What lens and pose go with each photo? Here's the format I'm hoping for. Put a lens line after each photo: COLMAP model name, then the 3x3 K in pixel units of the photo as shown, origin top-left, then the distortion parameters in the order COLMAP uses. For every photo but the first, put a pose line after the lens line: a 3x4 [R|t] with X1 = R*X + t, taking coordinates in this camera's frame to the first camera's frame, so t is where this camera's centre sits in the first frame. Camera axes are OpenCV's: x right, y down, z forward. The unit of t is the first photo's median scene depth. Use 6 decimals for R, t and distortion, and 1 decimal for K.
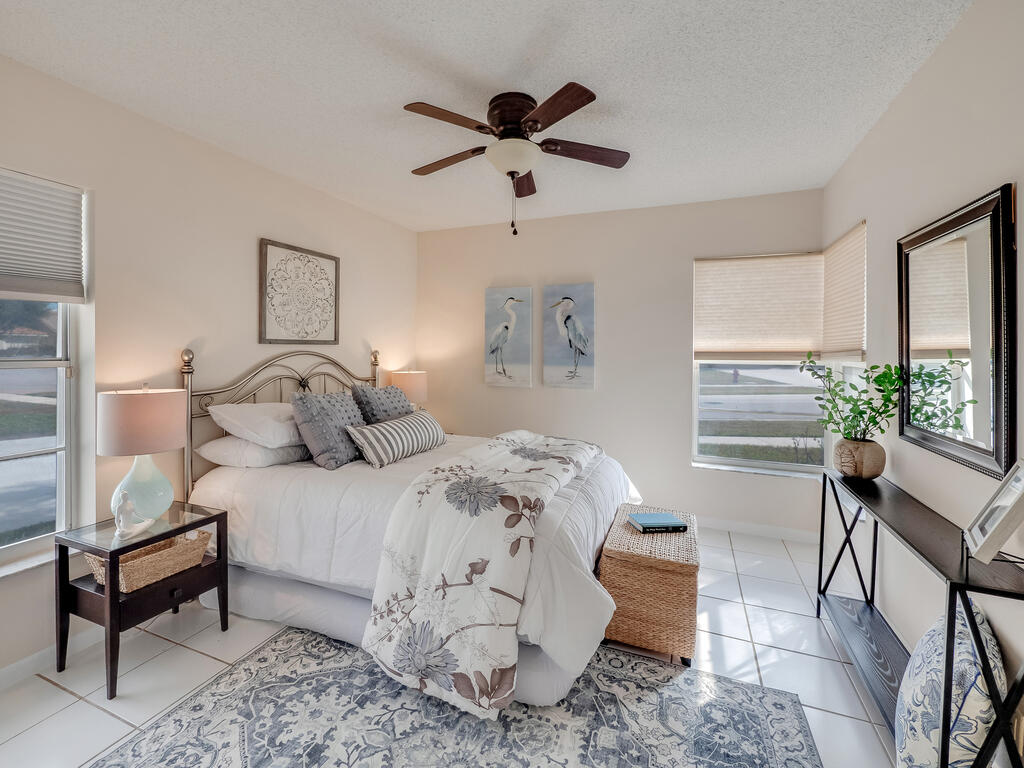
lens RADIAL K [[450.2, 0, 510.5], [0, 450.2, 344.2], [0, 0, 1]] dist [-0.001174, -0.000453]
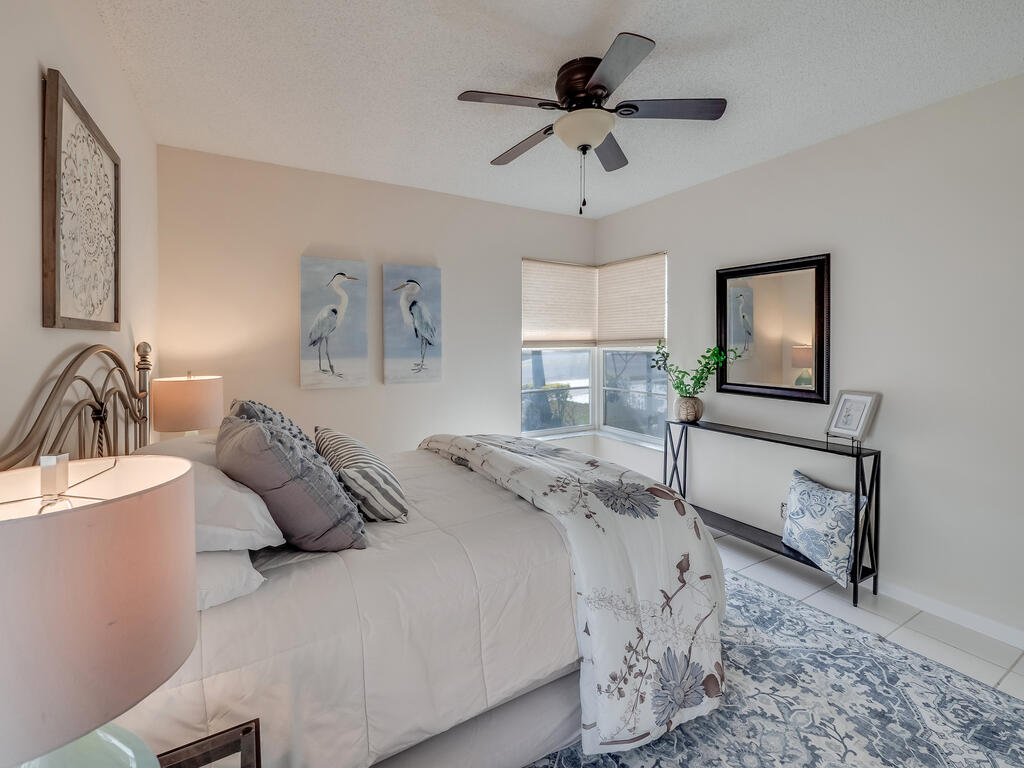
lens RADIAL K [[450.4, 0, 510.6], [0, 450.4, 339.1], [0, 0, 1]] dist [-0.000059, -0.000350]
pose [[0.611351, -0.004704, 0.791346, -0.466565], [-0.003845, 0.999953, 0.008914, 0.002751], [-0.791351, -0.008492, 0.611304, 0.312410]]
